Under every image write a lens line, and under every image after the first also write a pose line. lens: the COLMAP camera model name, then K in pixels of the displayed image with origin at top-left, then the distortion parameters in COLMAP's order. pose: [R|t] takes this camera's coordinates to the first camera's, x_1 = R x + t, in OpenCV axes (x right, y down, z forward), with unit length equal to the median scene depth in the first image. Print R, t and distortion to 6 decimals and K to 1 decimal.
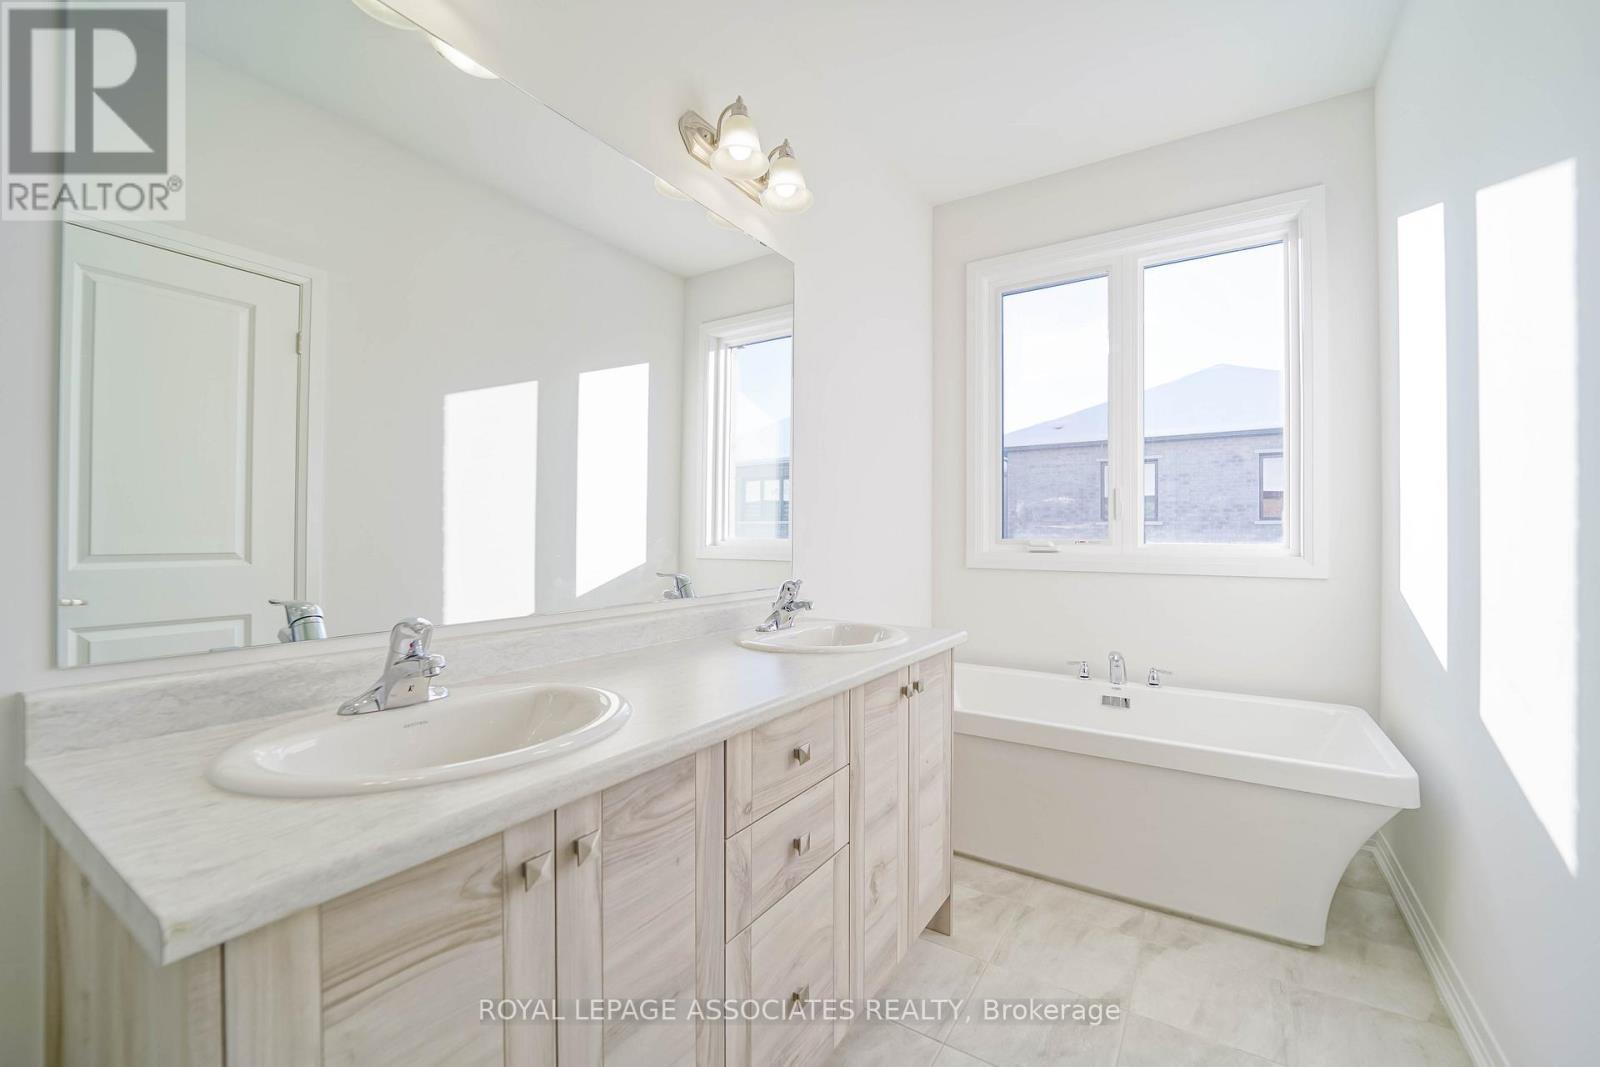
lens RADIAL K [[653.8, 0, 800.0], [0, 653.8, 533.5], [0, 0, 1]] dist [-0.001821, -0.005470]
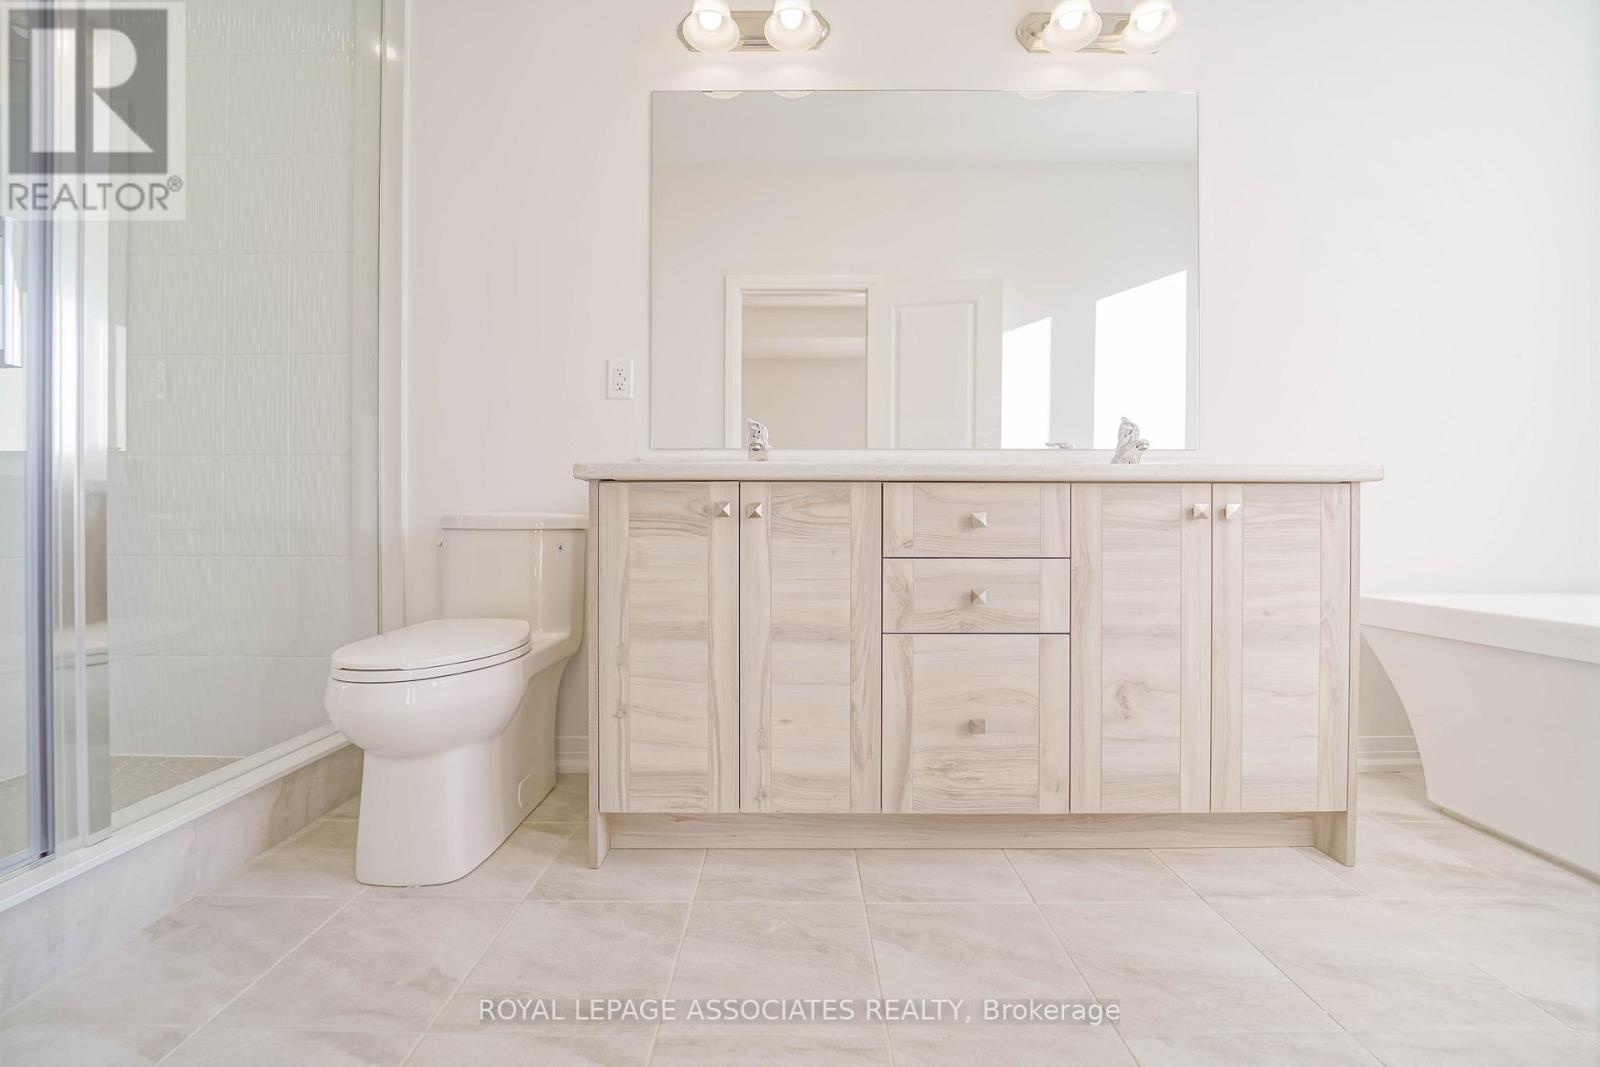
lens RADIAL K [[653.8, 0, 800.0], [0, 653.8, 533.5], [0, 0, 1]] dist [-0.001821, -0.005470]
pose [[0.541967, -0.000280, -0.840400, 0.824355], [0.001720, 0.999998, 0.000776, 0.359640], [0.840398, -0.001866, 0.541966, 0.089621]]
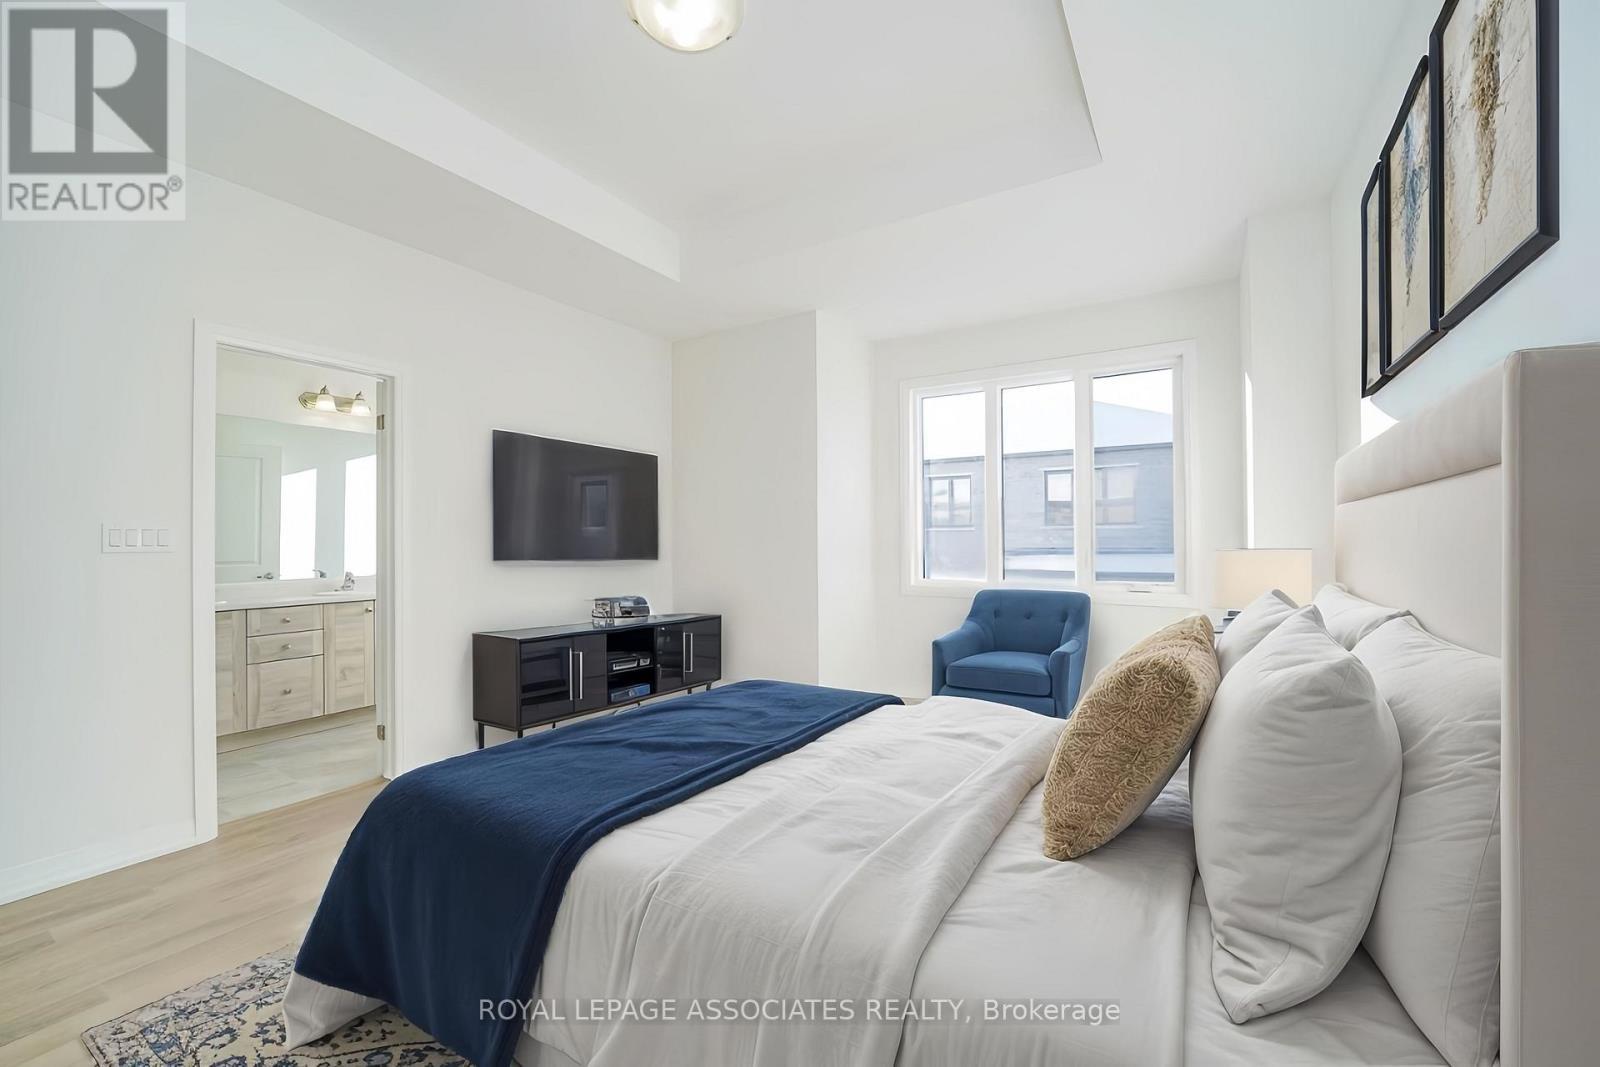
lens RADIAL K [[650.8, 0, 816.9], [0, 650.8, 539.0], [0, 0, 1]] dist [-0.035575, -0.000141]
pose [[0.999327, -0.004575, 0.036408, 2.644972], [0.004557, 0.999989, 0.000560, -0.073260], [-0.036411, -0.000394, 0.999337, -2.400034]]
